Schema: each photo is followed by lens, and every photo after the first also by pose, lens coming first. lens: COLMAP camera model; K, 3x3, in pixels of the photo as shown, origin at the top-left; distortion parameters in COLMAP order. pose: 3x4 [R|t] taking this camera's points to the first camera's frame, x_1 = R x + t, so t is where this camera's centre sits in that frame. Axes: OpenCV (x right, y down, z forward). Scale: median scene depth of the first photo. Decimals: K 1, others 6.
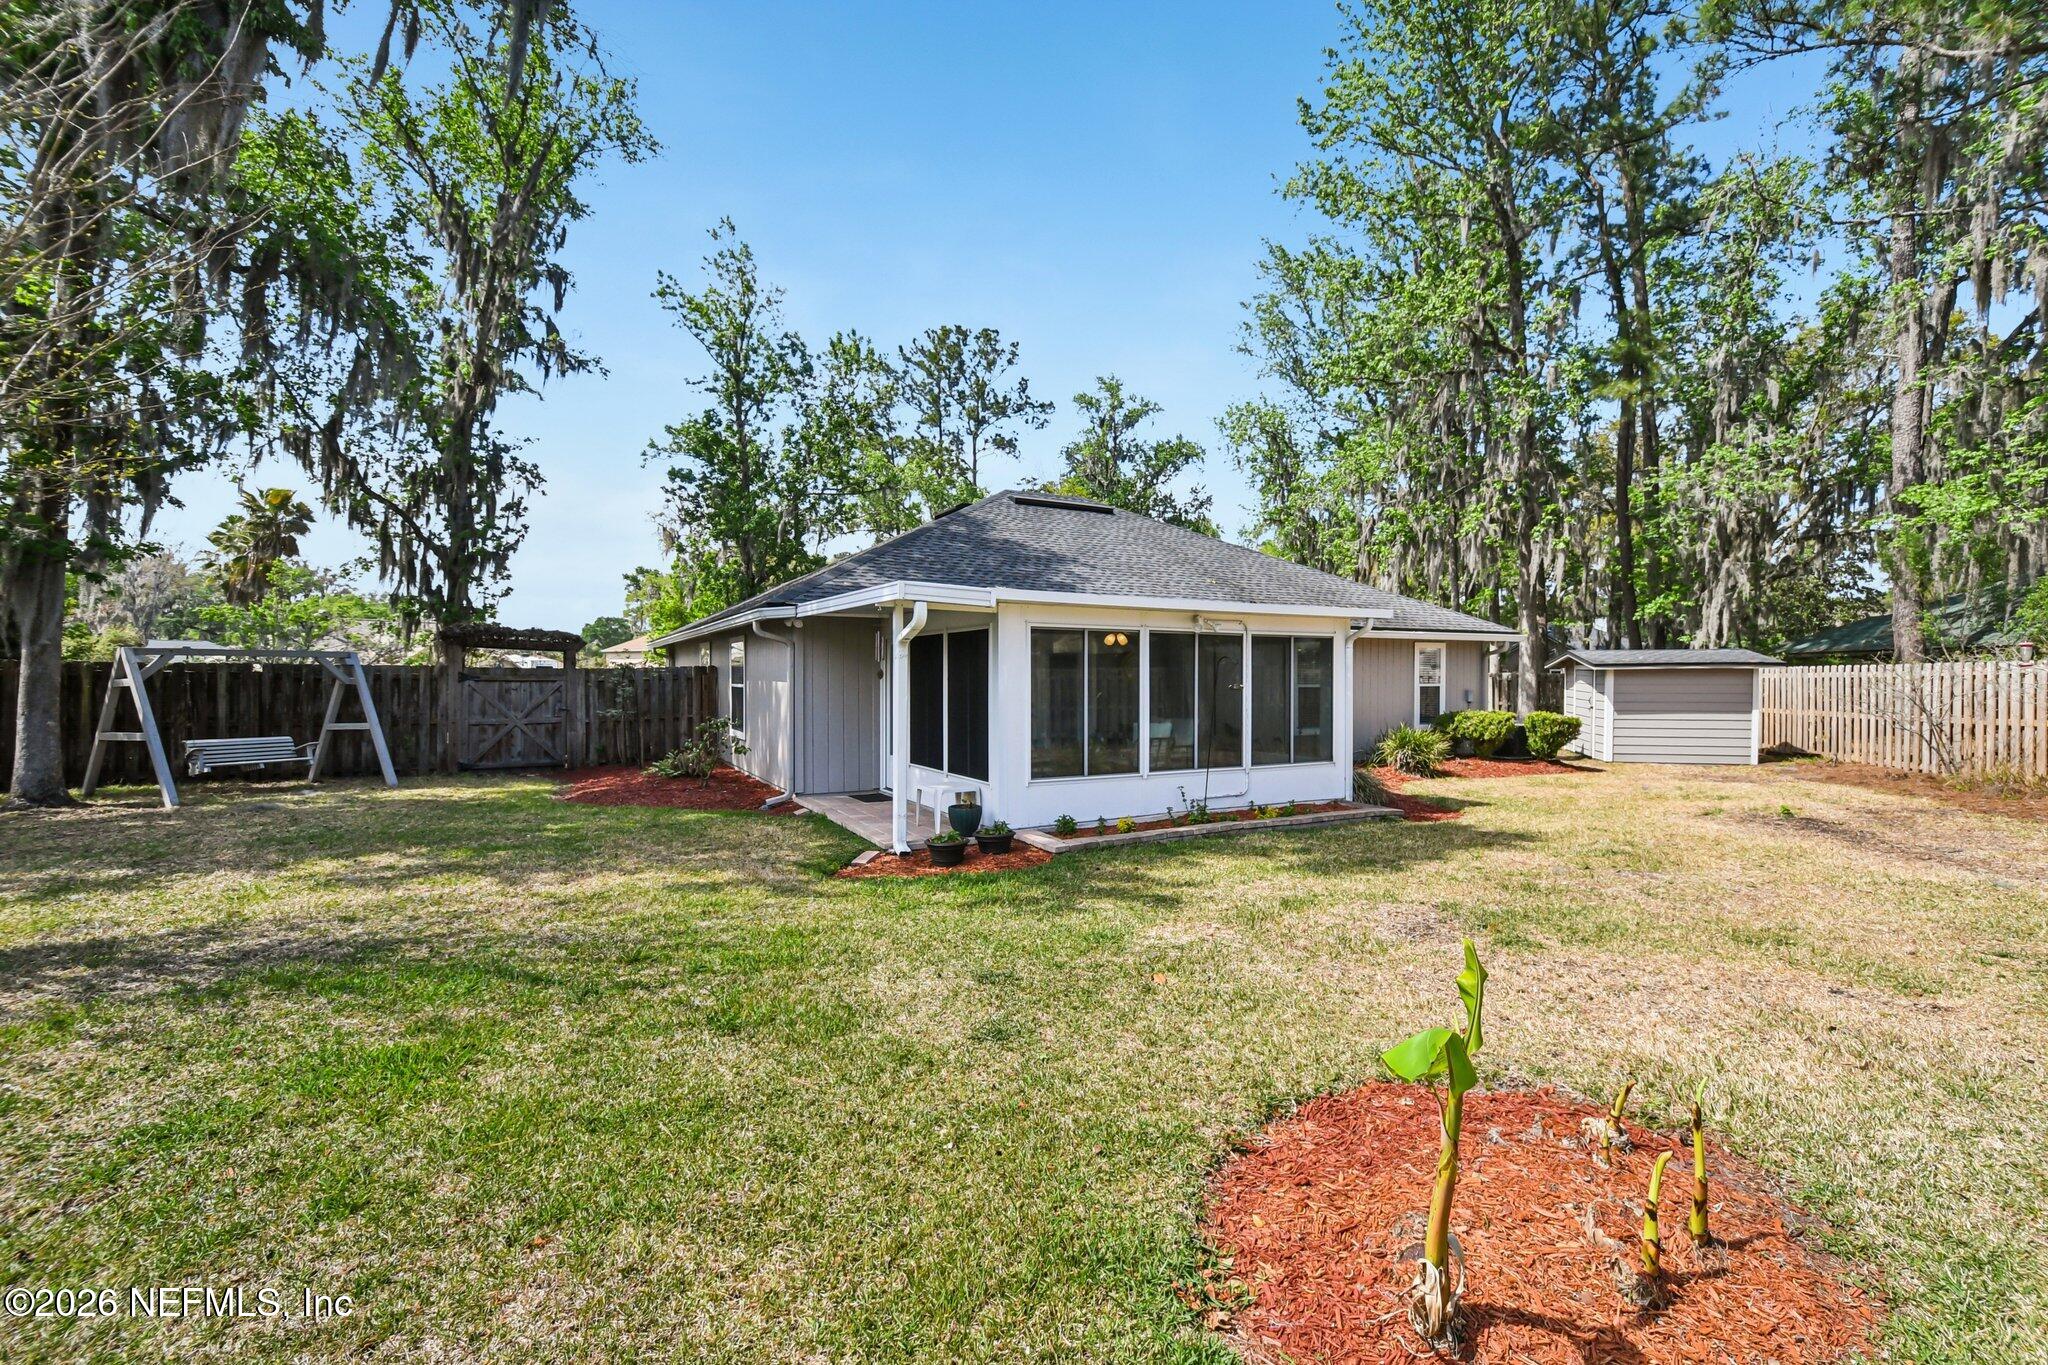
lens RADIAL K [[900.4, 0, 1040.9], [0, 900.4, 681.2], [0, 0, 1]] dist [0.001966, 0.000018]
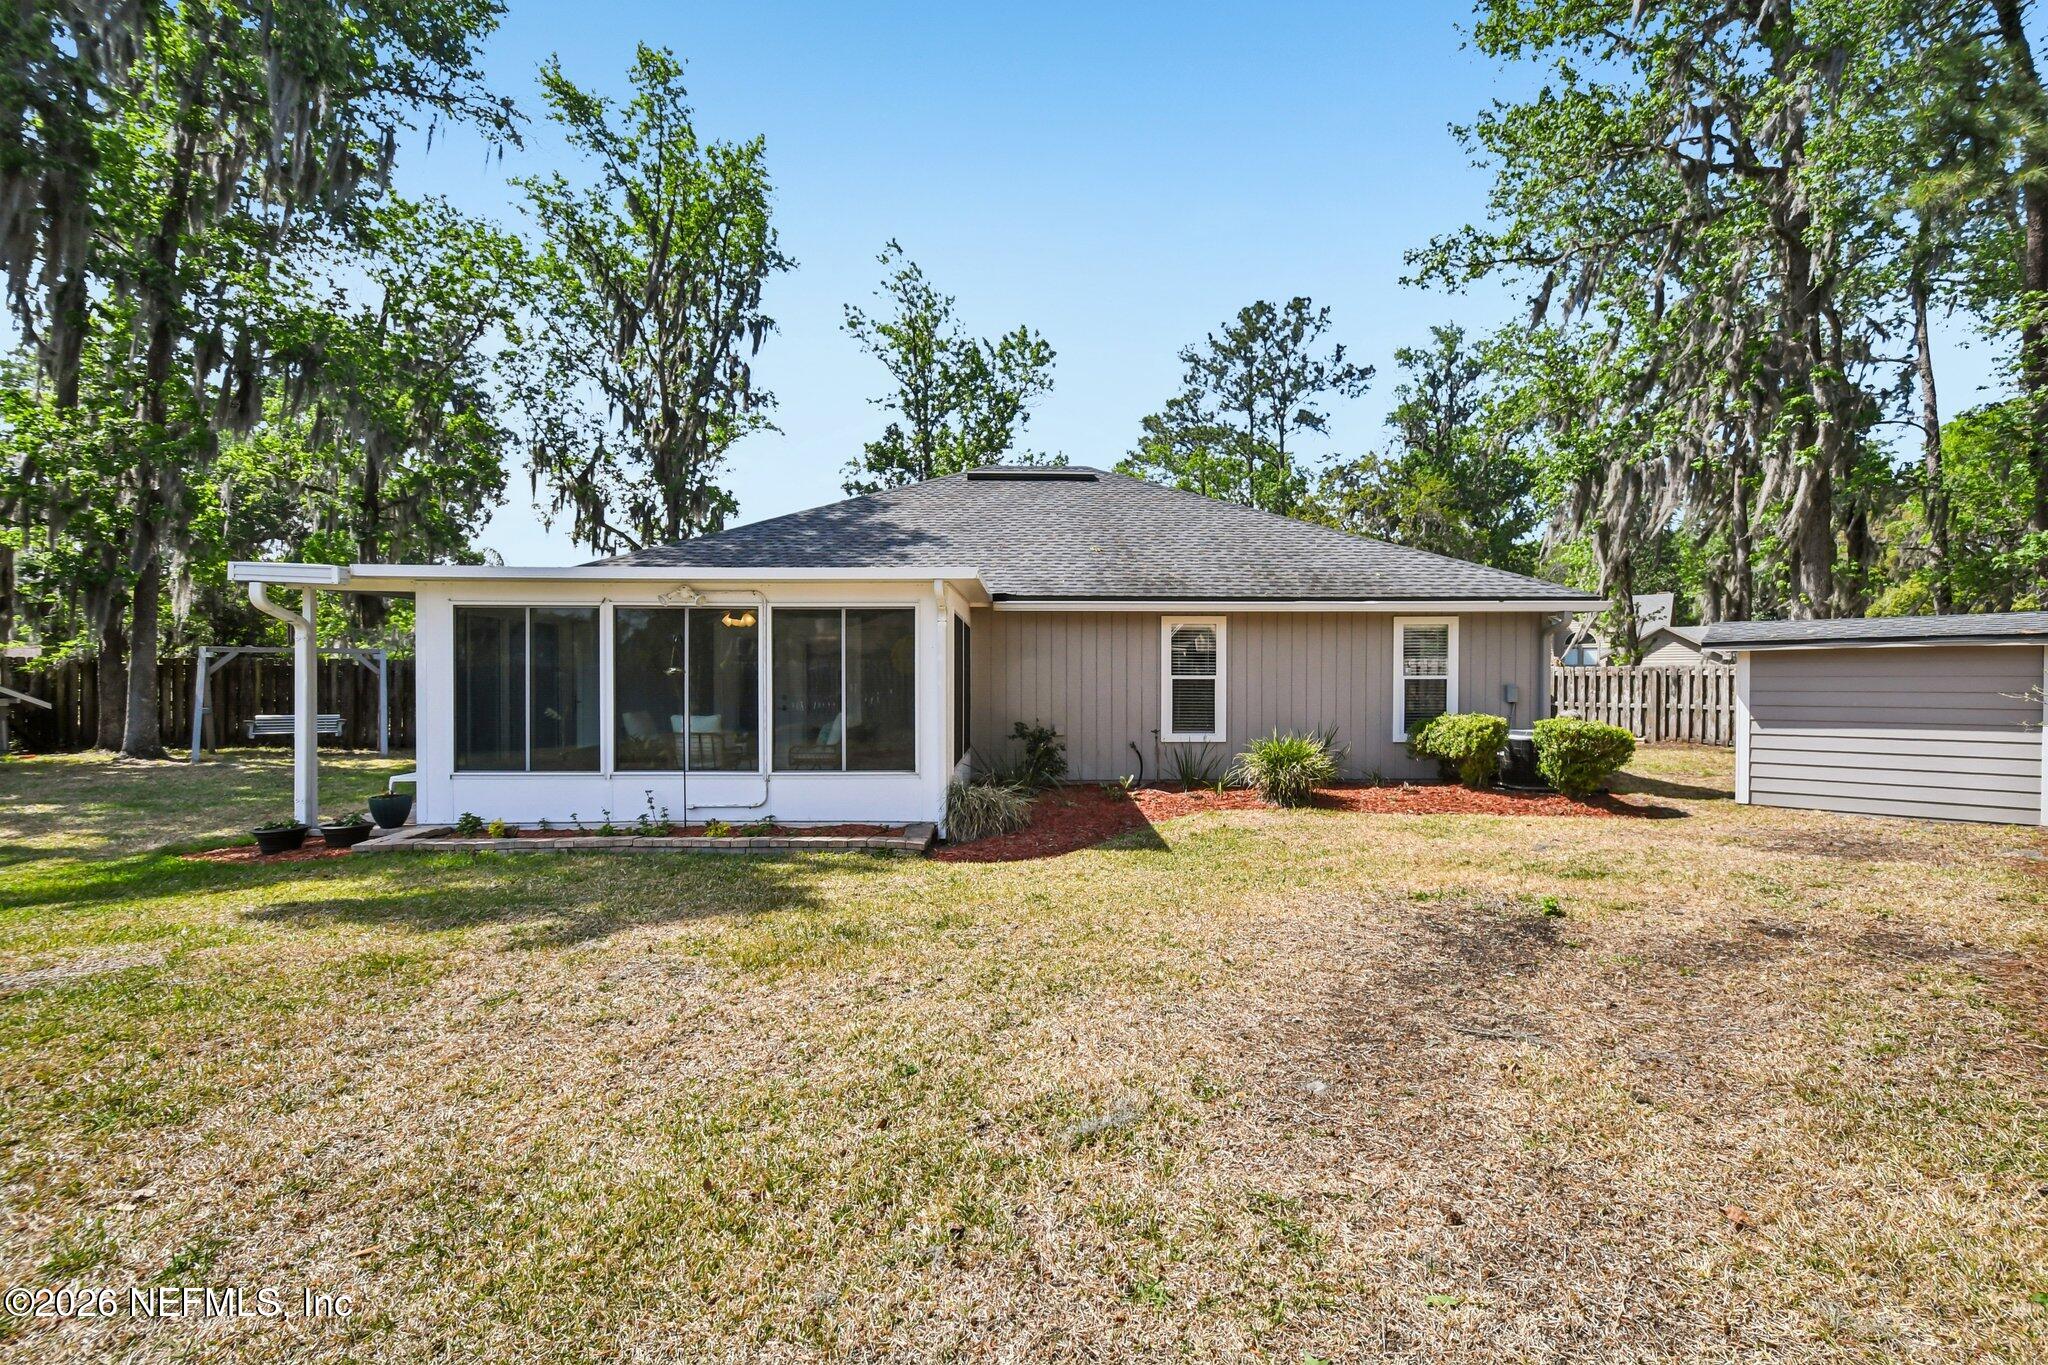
lens RADIAL K [[900.4, 0, 1029.7], [0, 900.4, 678.7], [0, 0, 1]] dist [0.001966, 0.000018]
pose [[0.882801, -0.000370, -0.469747, 0.493599], [-0.002387, 0.999983, -0.005274, 0.009233], [0.469741, 0.005777, 0.882785, 0.242039]]
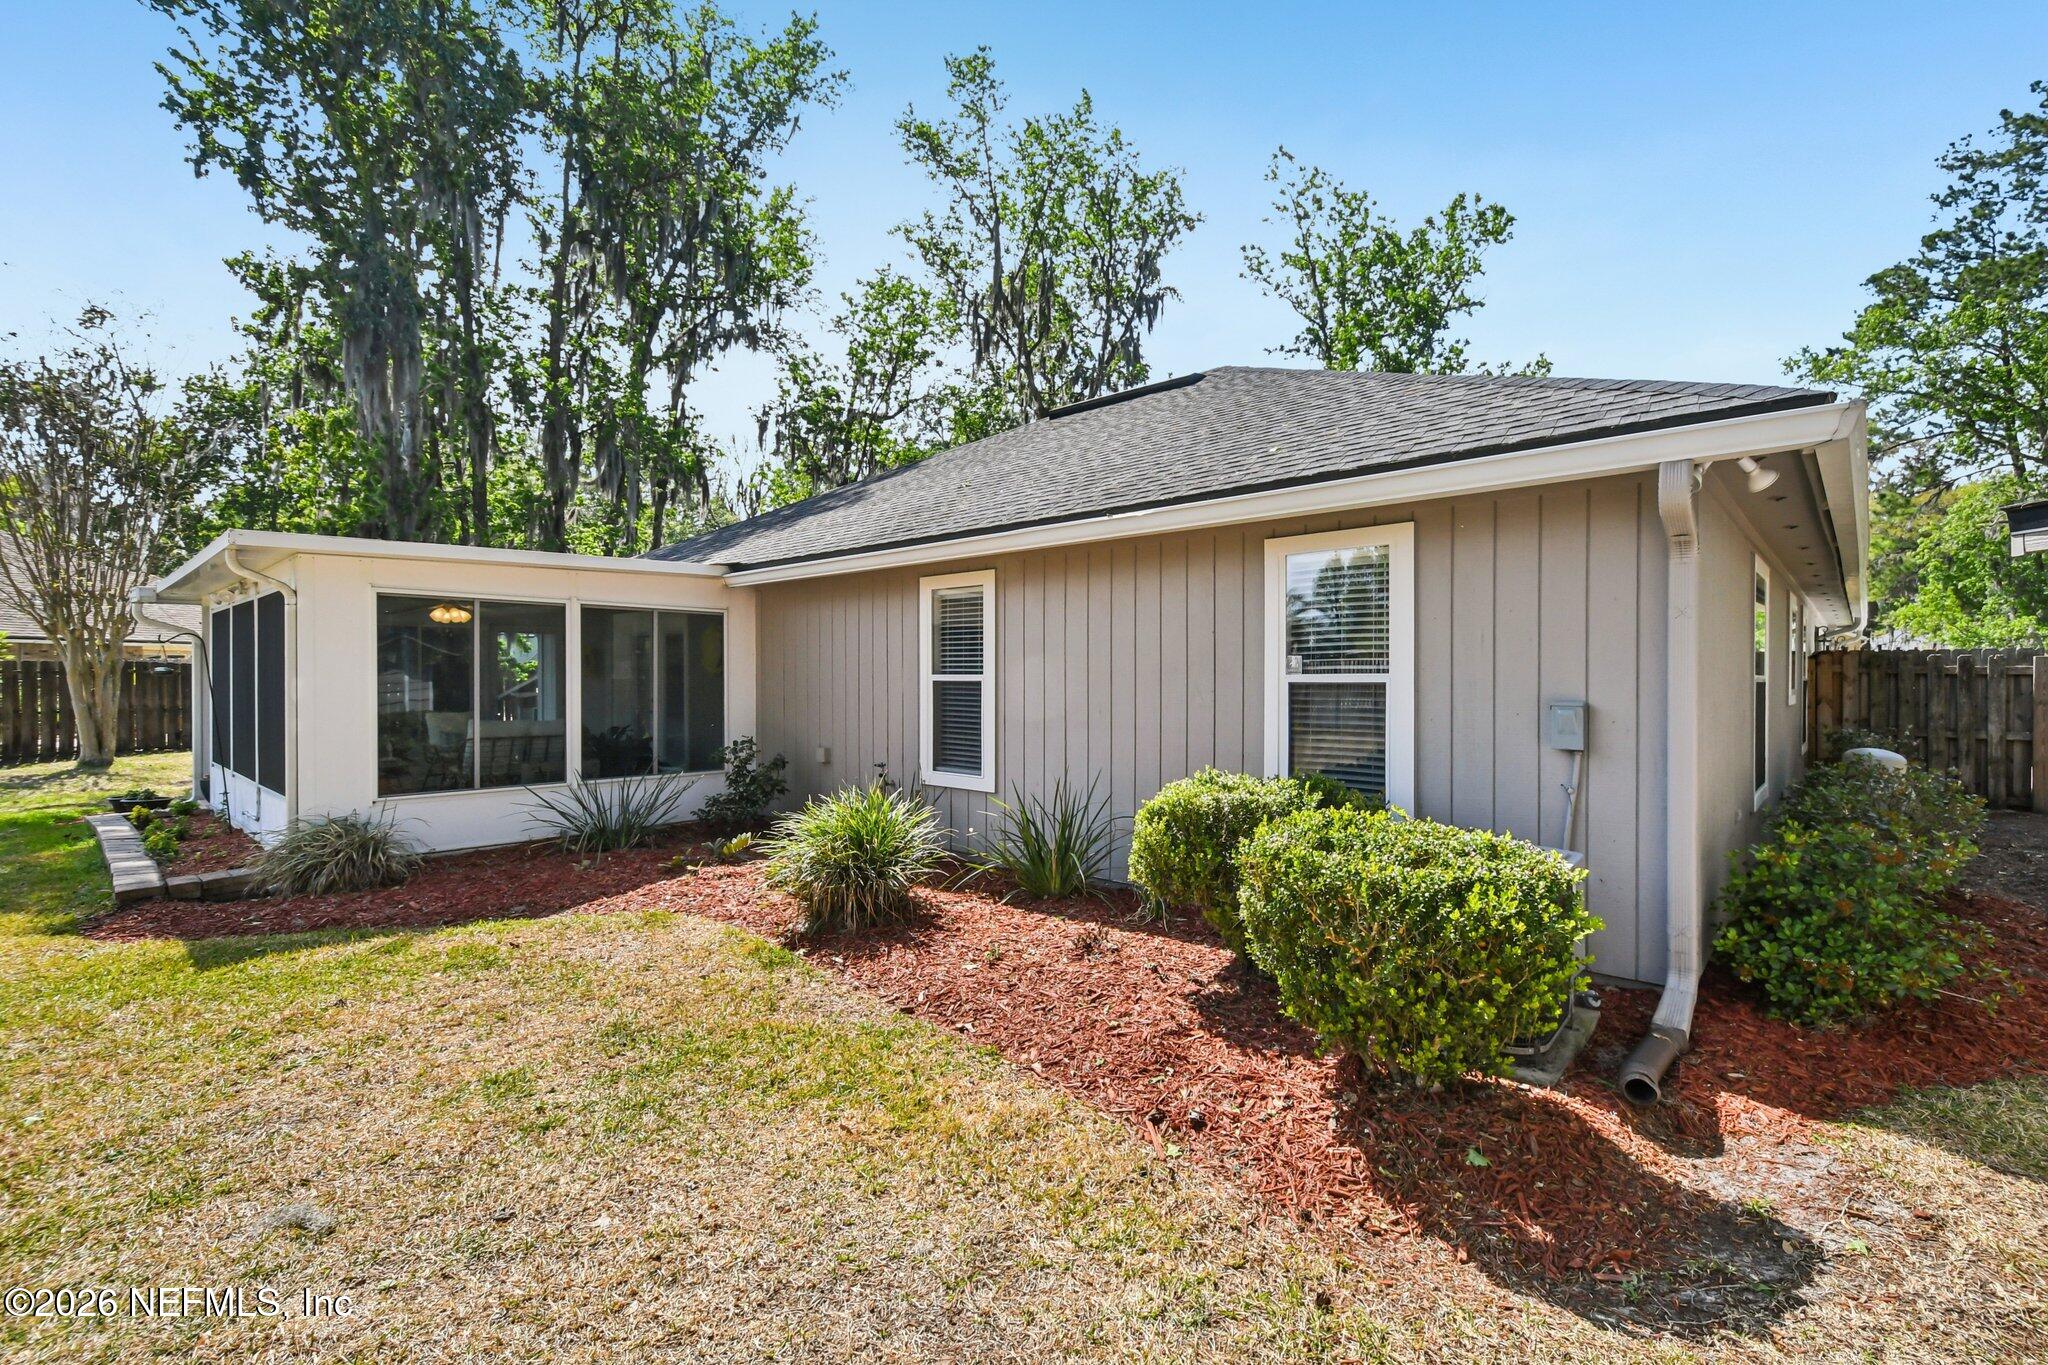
lens RADIAL K [[900.4, 0, 1023.6], [0, 900.4, 686.8], [0, 0, 1]] dist [0.001966, 0.000018]
pose [[0.334461, 0.002585, -0.942406, 0.662607], [-0.005371, 0.999985, 0.000836, 0.008750], [0.942394, 0.004782, 0.334470, 0.808457]]
